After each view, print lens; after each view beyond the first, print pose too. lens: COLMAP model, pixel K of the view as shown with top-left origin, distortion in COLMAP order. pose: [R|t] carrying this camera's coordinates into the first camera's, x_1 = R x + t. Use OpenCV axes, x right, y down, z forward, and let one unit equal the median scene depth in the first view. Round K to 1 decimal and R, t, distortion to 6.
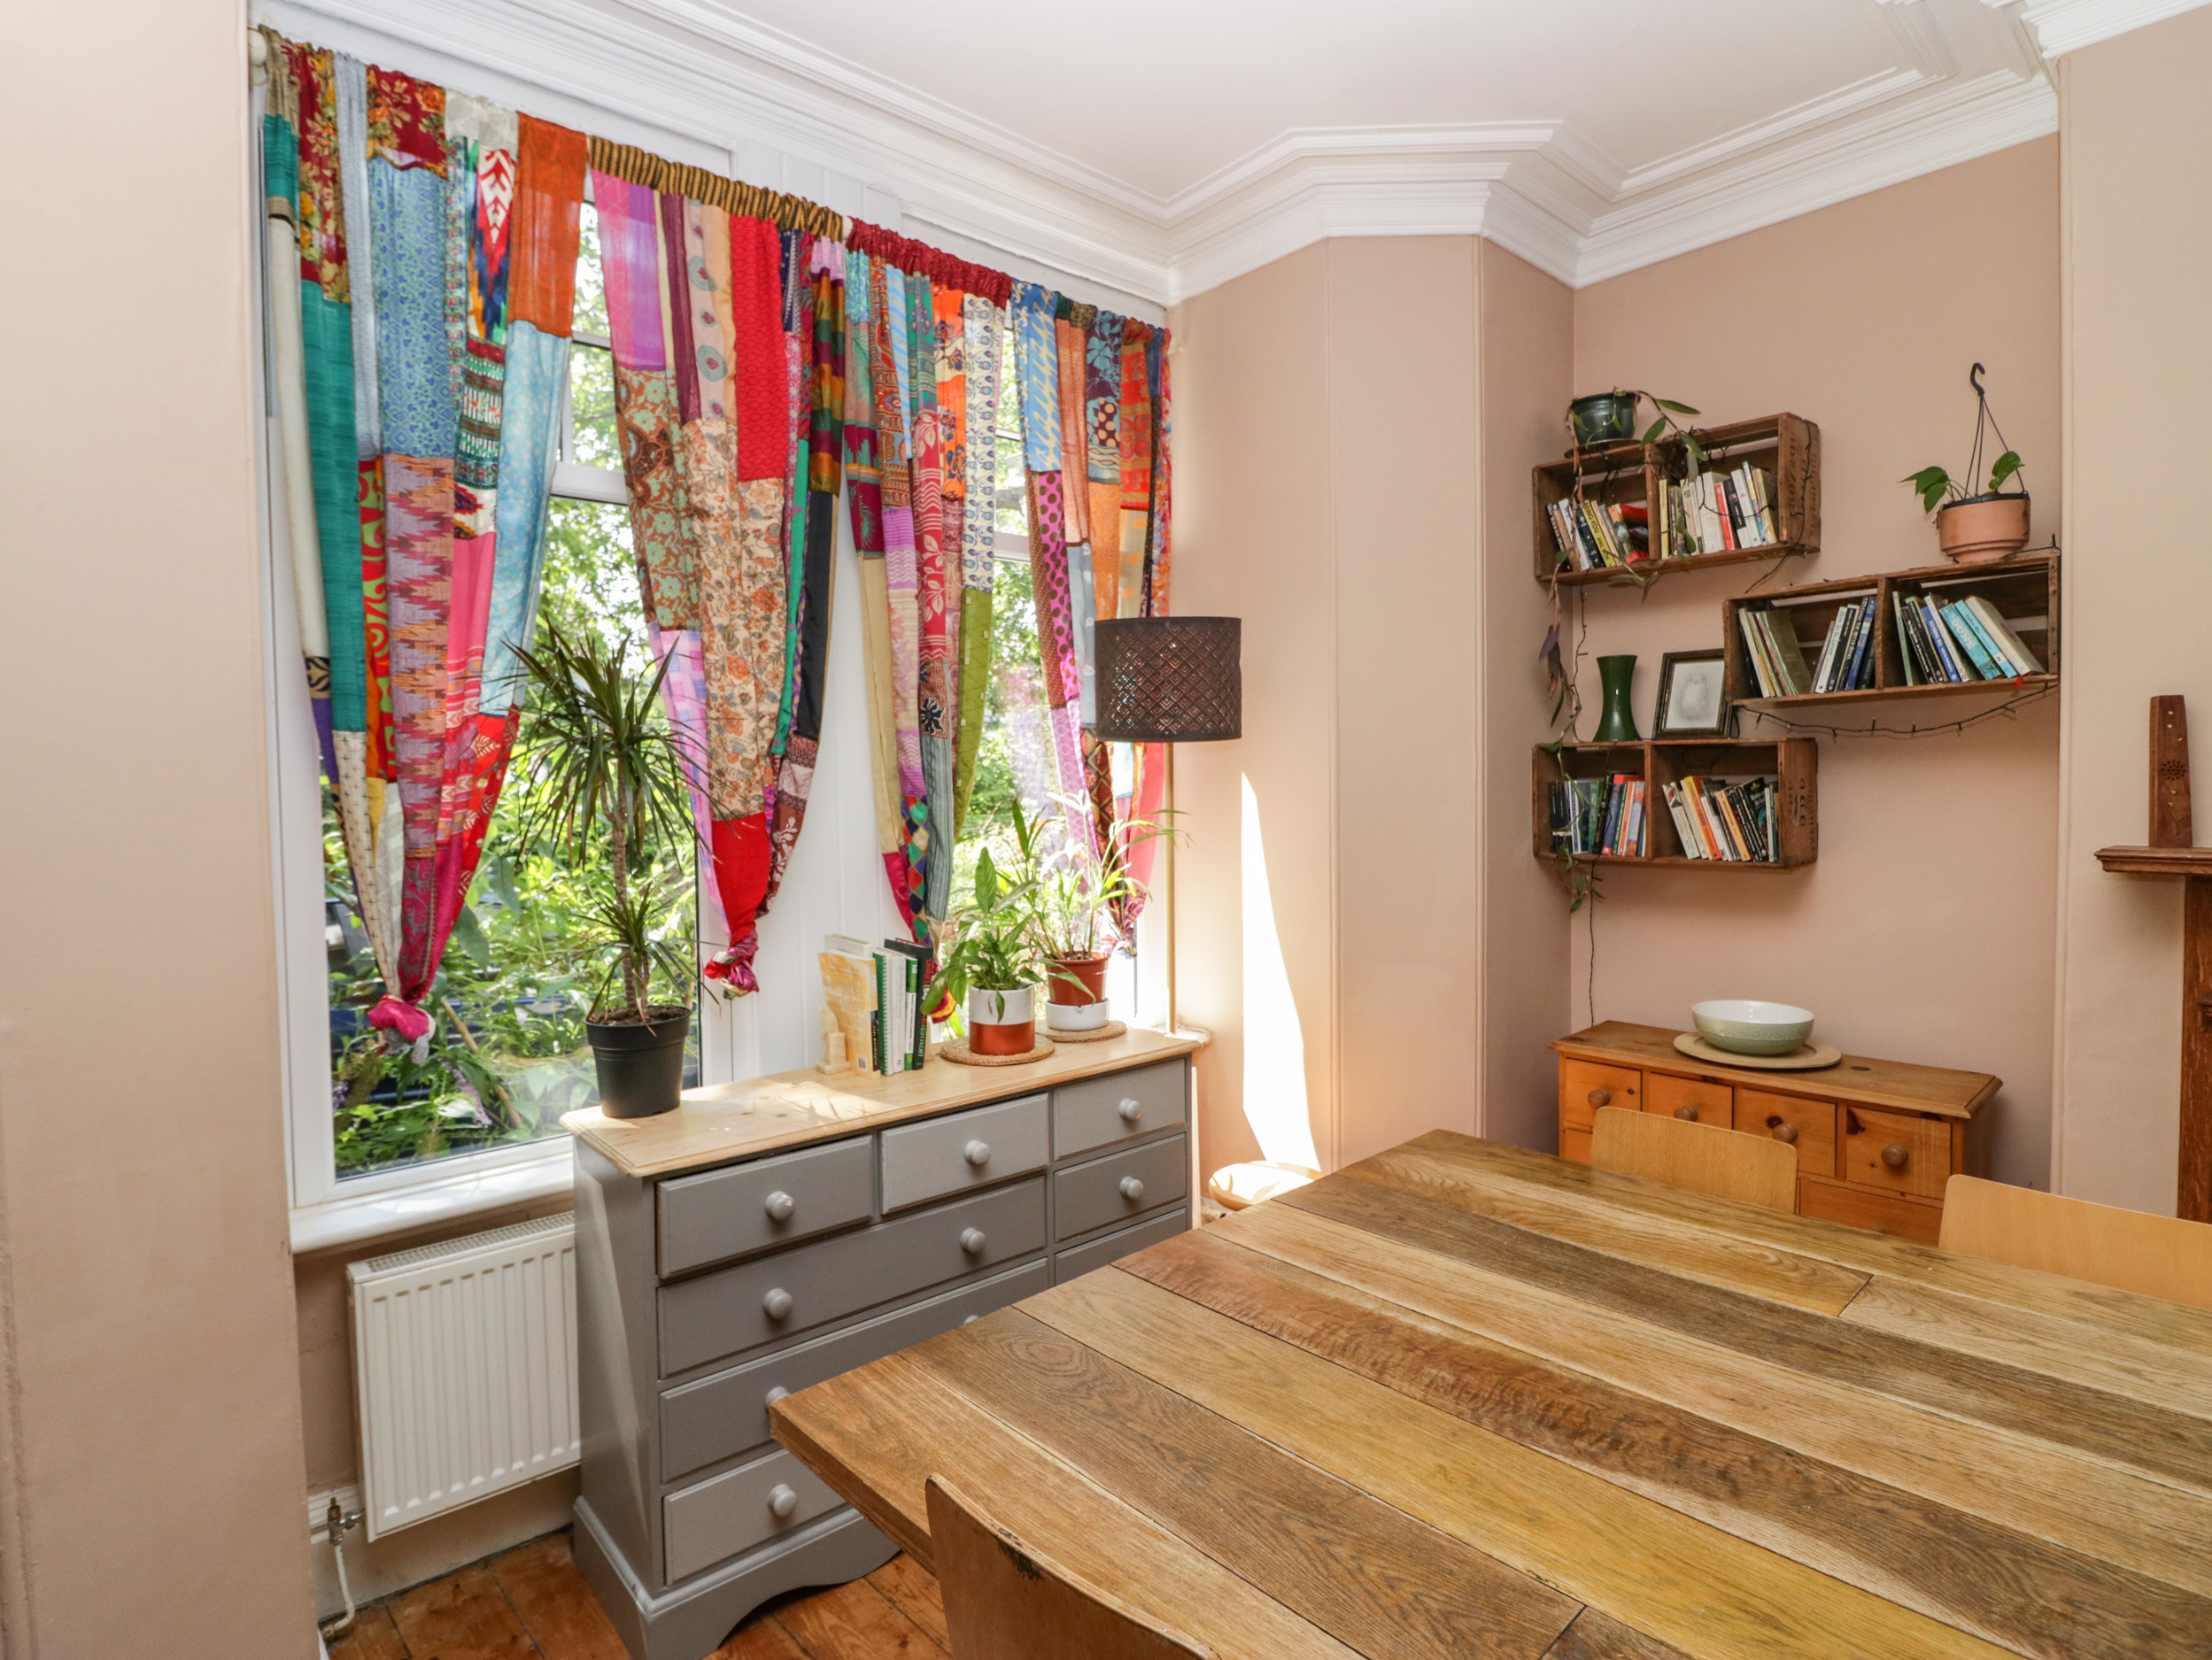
lens RADIAL K [[1179.8, 0, 1153.6], [0, 1179.8, 818.9], [0, 0, 1]] dist [-0.003762, -0.012098]
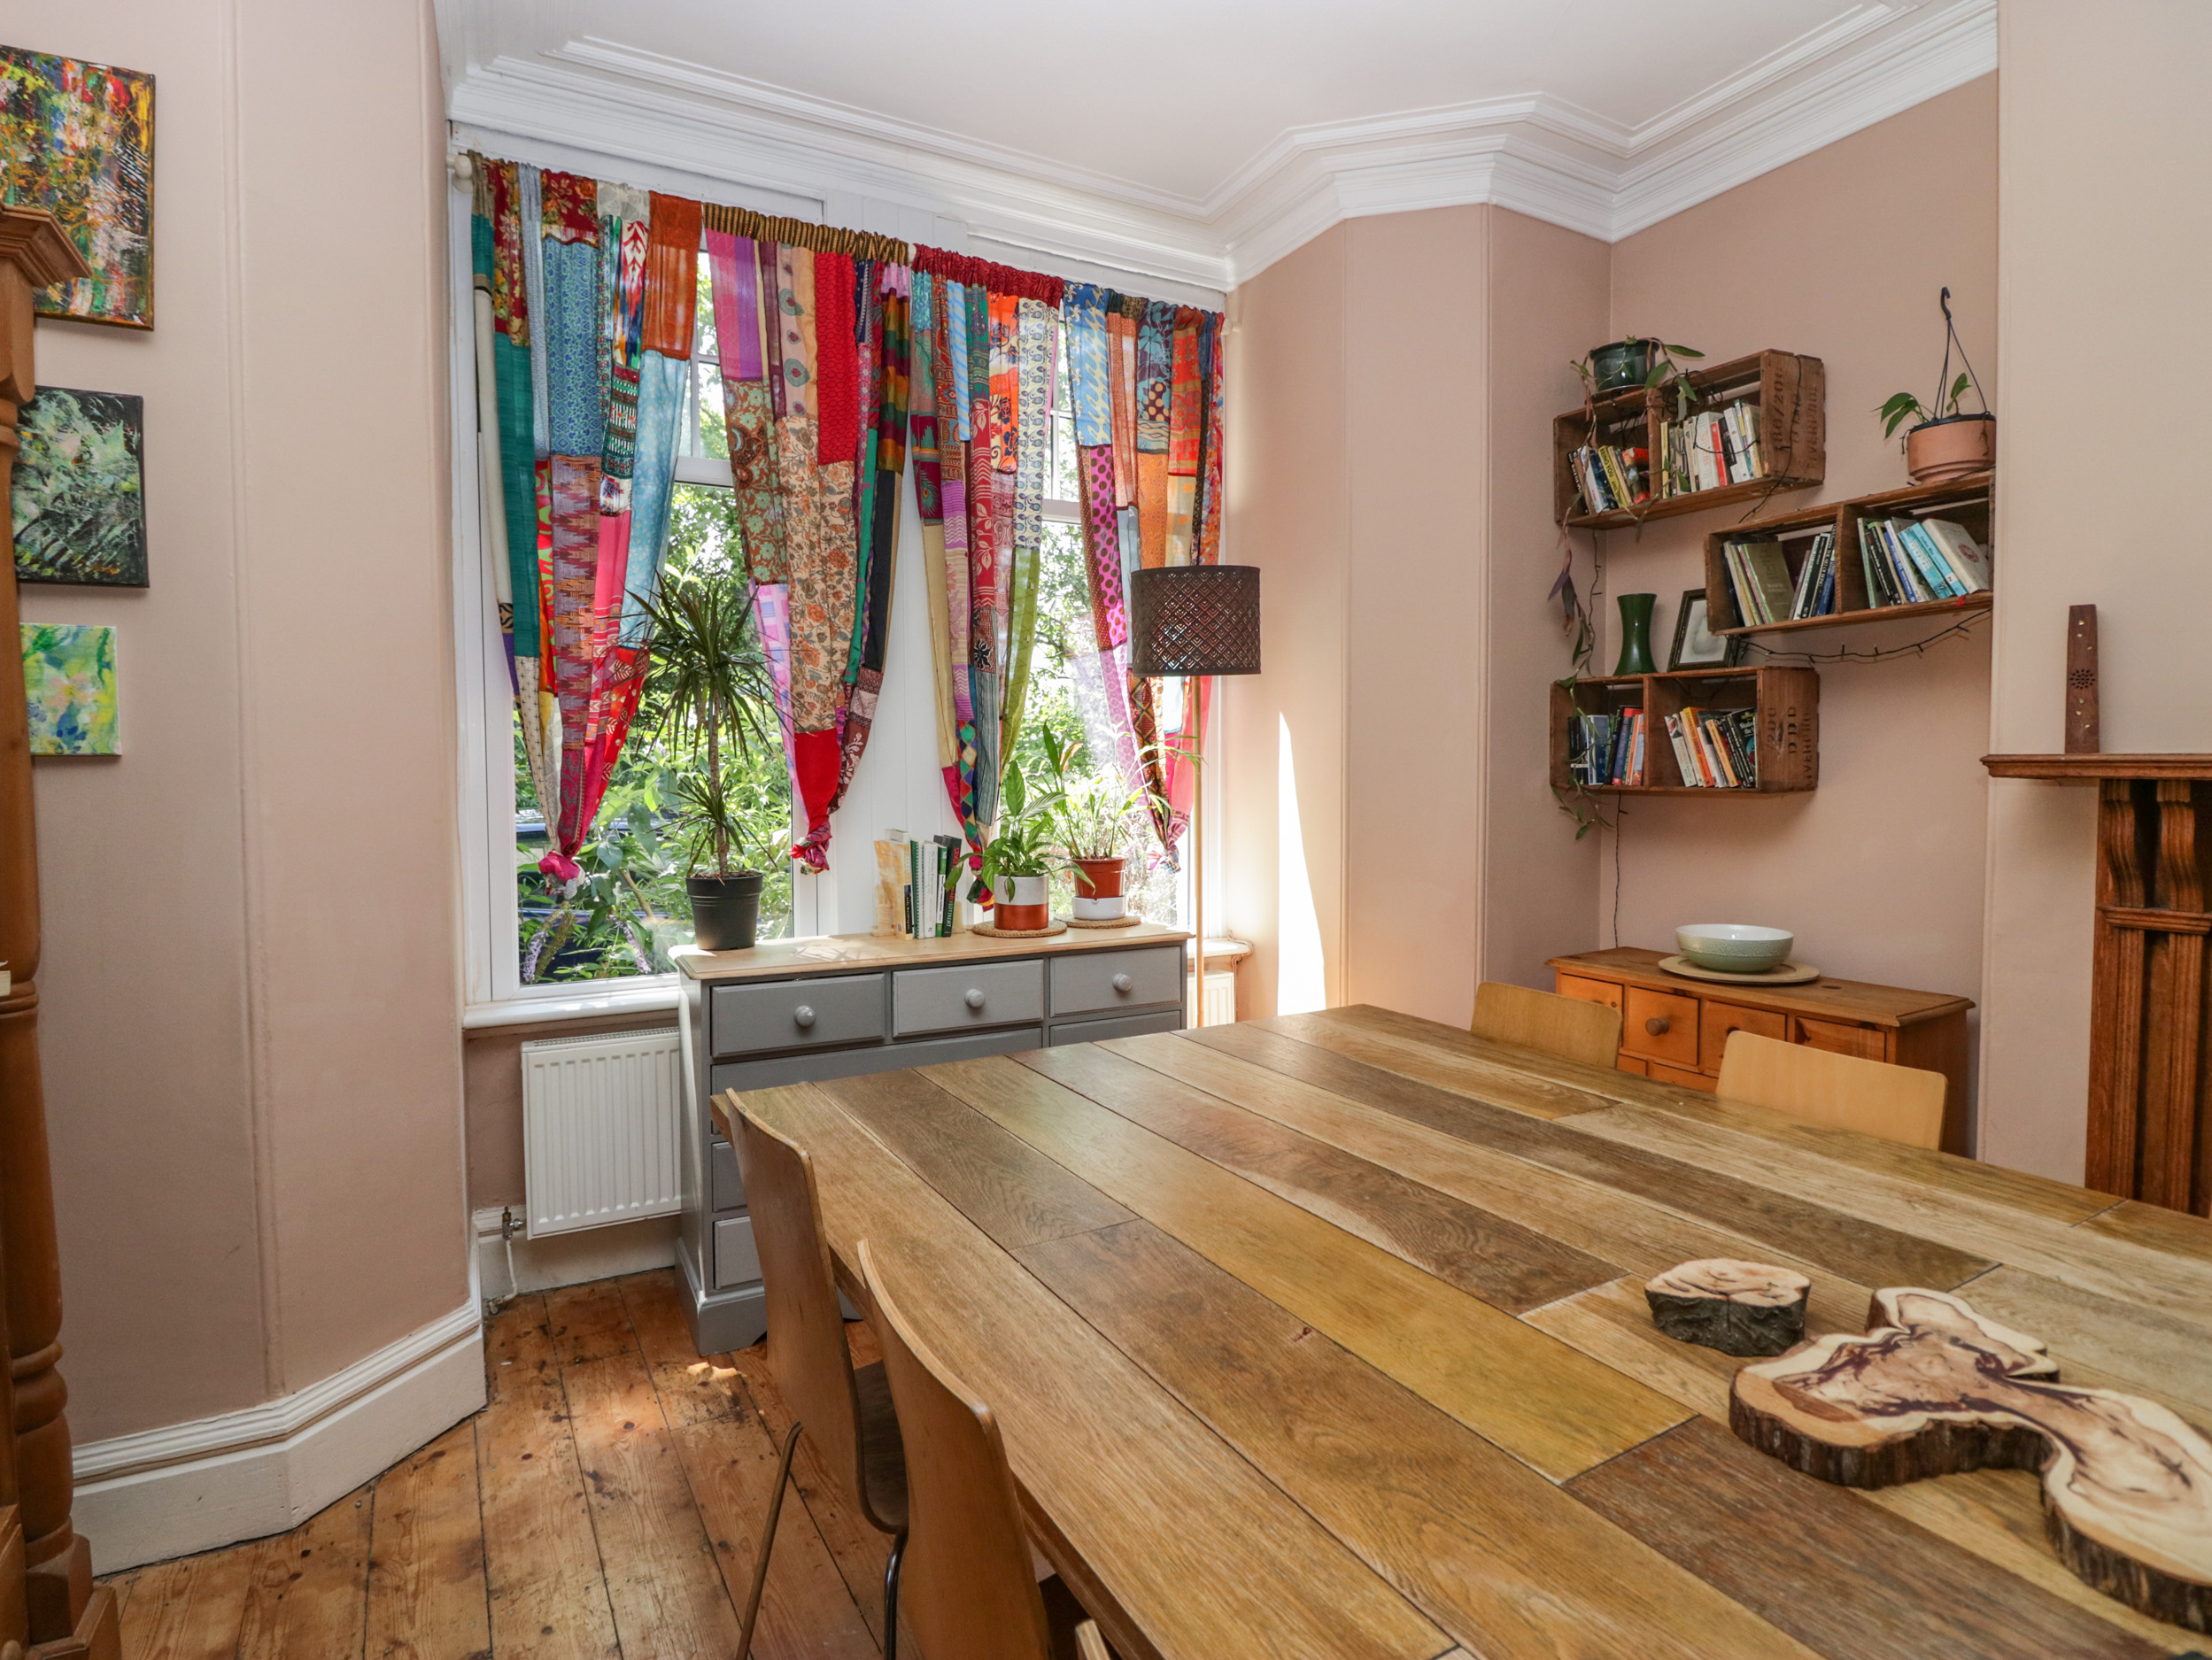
lens RADIAL K [[1155.0, 0, 1106.0], [0, 1155.0, 809.1], [0, 0, 1]] dist [-0.001367, -0.013724]
pose [[0.972568, 0.019306, -0.231816, 0.229369], [-0.016644, 0.999771, 0.013433, 0.057513], [0.232022, -0.009207, 0.972667, -0.128600]]
